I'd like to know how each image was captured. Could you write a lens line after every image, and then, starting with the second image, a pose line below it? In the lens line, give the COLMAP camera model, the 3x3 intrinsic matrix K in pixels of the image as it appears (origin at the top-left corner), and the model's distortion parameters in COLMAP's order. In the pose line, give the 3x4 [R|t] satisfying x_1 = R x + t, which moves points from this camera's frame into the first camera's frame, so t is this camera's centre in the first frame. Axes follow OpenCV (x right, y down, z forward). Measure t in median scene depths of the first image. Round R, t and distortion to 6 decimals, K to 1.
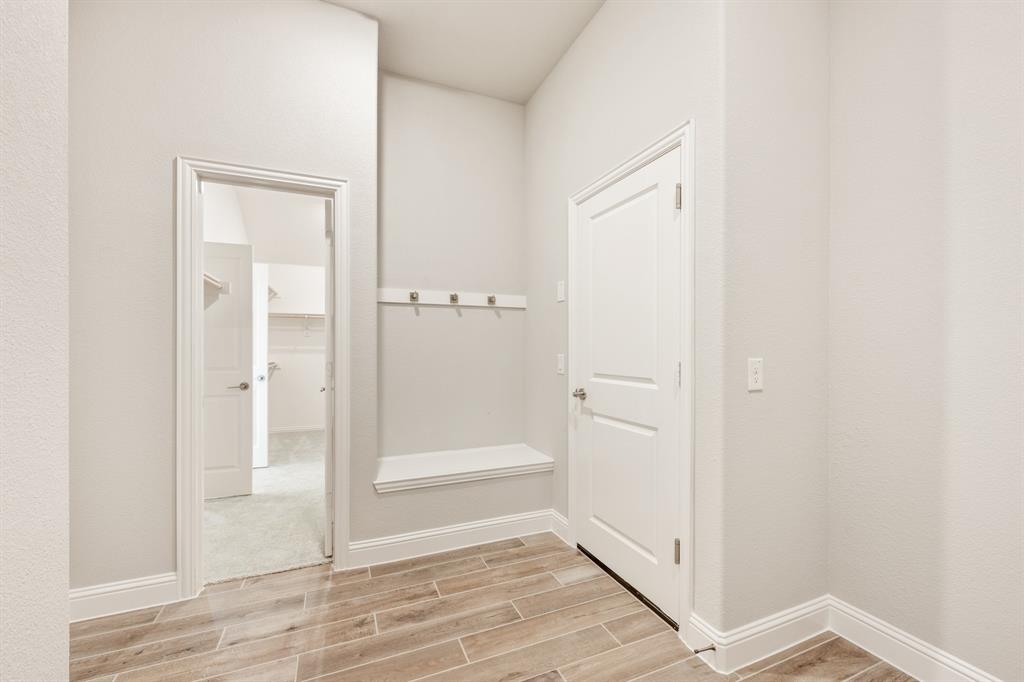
lens RADIAL K [[419.1, 0, 513.7], [0, 419.1, 348.1], [0, 0, 1]] dist [0.001030, 0.000122]
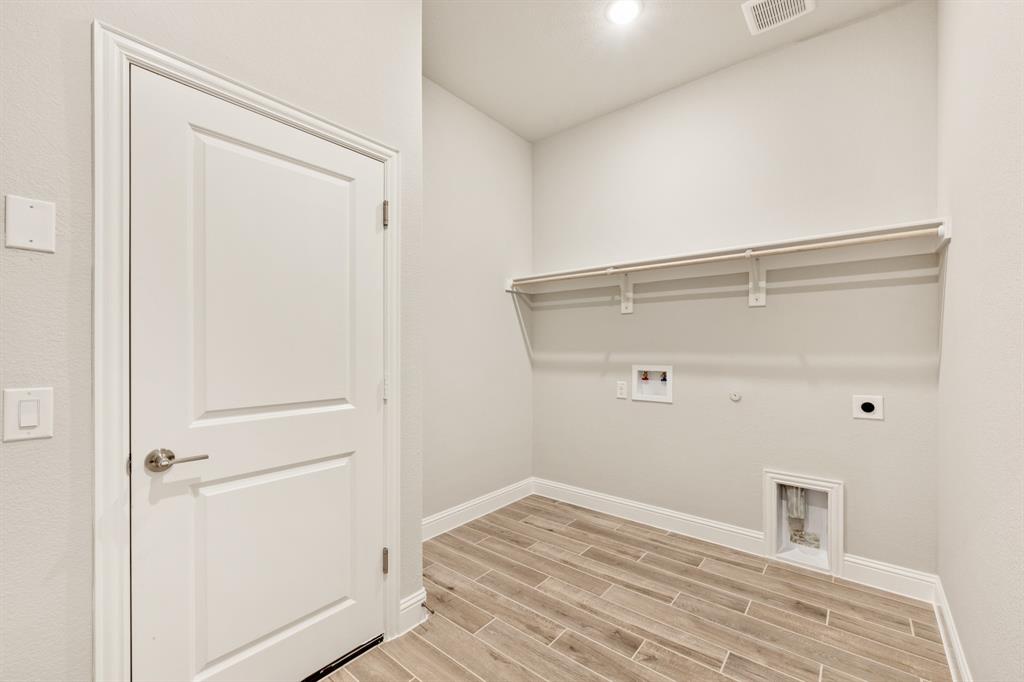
lens RADIAL K [[419.1, 0, 513.7], [0, 419.1, 348.1], [0, 0, 1]] dist [0.001030, 0.000122]
pose [[-0.456545, -0.002652, 0.889696, -0.600239], [-0.003752, 0.999992, 0.001055, -0.032475], [-0.889692, -0.002856, -0.456551, 1.082635]]
